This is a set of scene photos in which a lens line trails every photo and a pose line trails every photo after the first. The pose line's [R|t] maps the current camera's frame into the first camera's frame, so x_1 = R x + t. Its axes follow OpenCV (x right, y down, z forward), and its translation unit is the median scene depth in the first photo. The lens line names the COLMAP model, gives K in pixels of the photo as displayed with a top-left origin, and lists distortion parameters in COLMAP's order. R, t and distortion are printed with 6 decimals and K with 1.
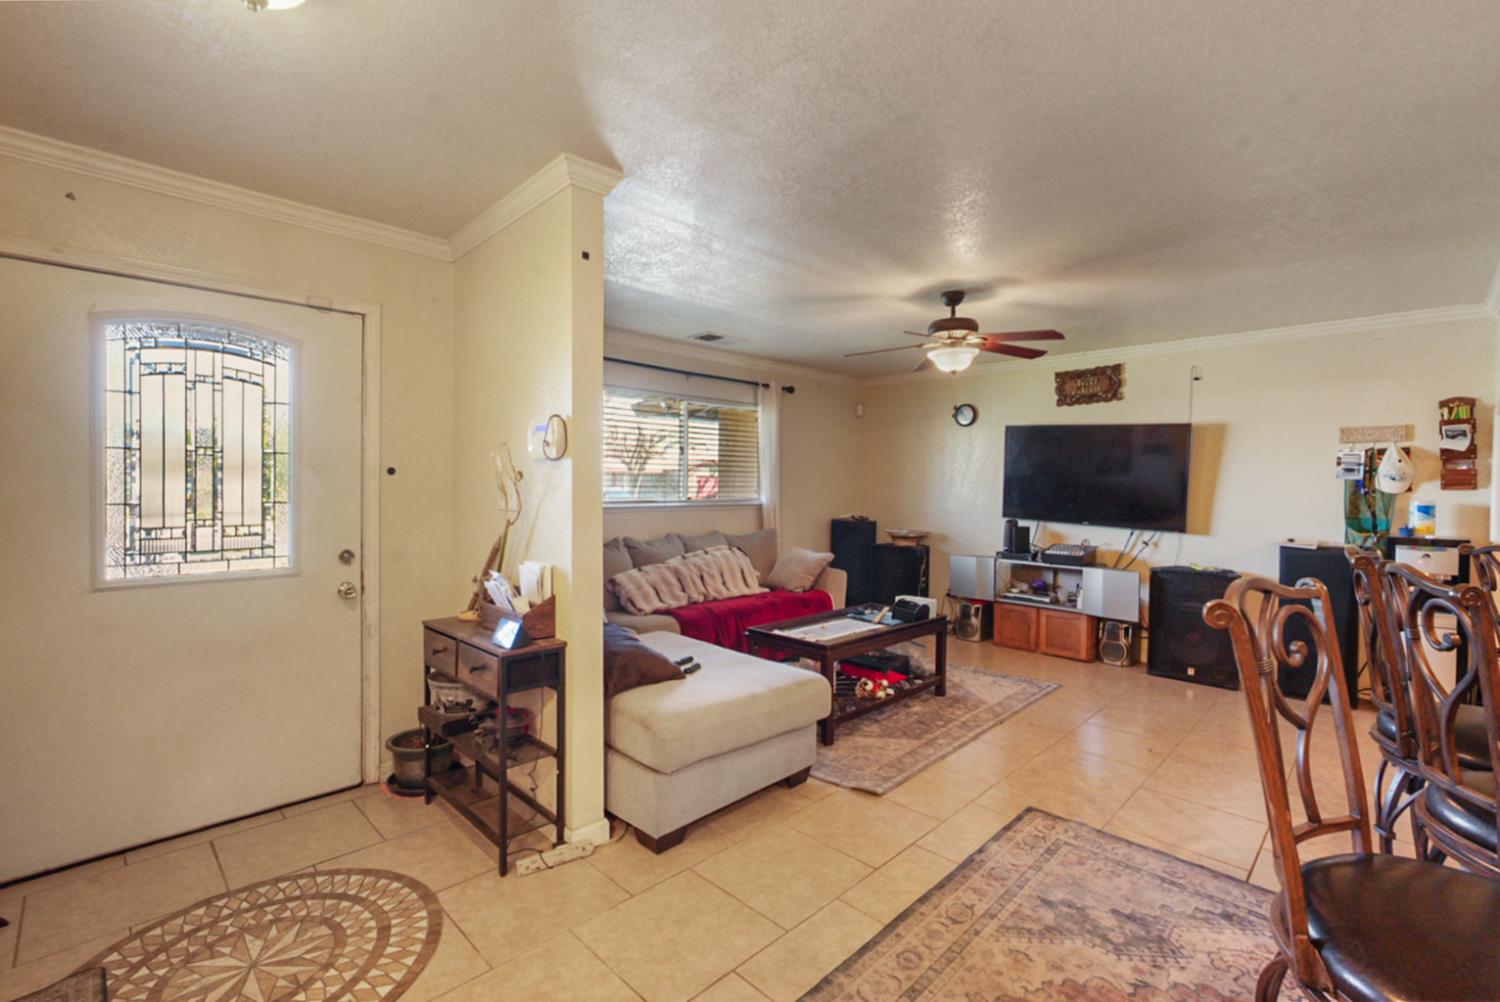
lens RADIAL K [[657.5, 0, 752.3], [0, 657.5, 494.1], [0, 0, 1]] dist [-0.009304, 0.003469]
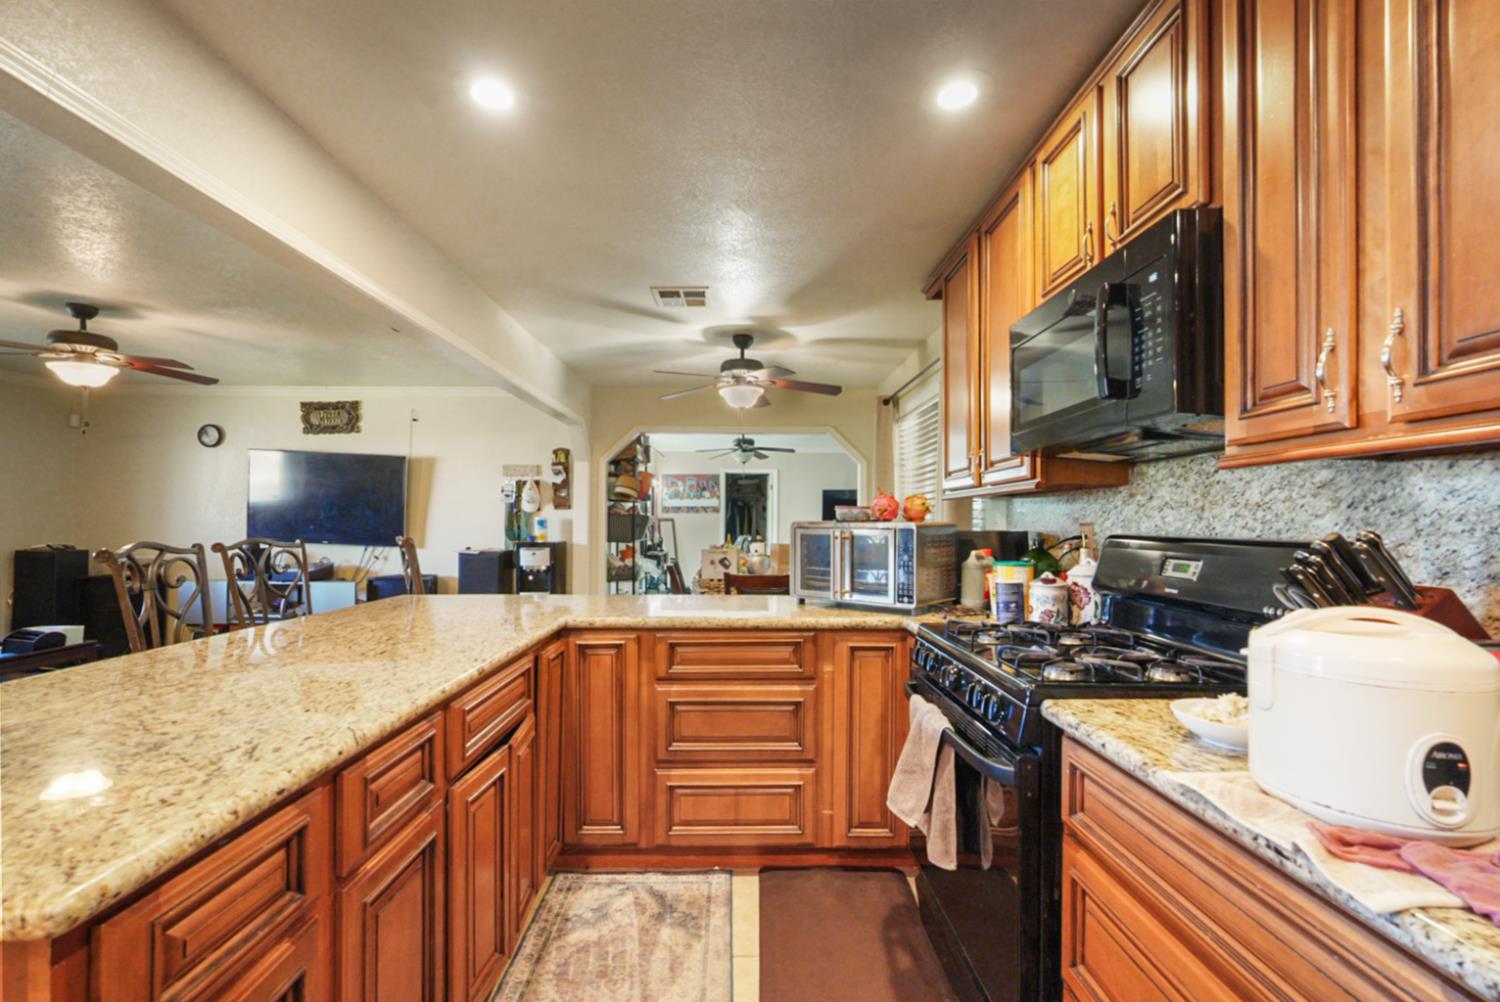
lens RADIAL K [[657.5, 0, 742.2], [0, 657.5, 514.1], [0, 0, 1]] dist [-0.009304, 0.003469]
pose [[0.701806, -0.003722, 0.712358, 0.273486], [0.015565, 0.999828, -0.010110, 0.024139], [-0.712198, 0.018183, 0.701743, -0.333255]]
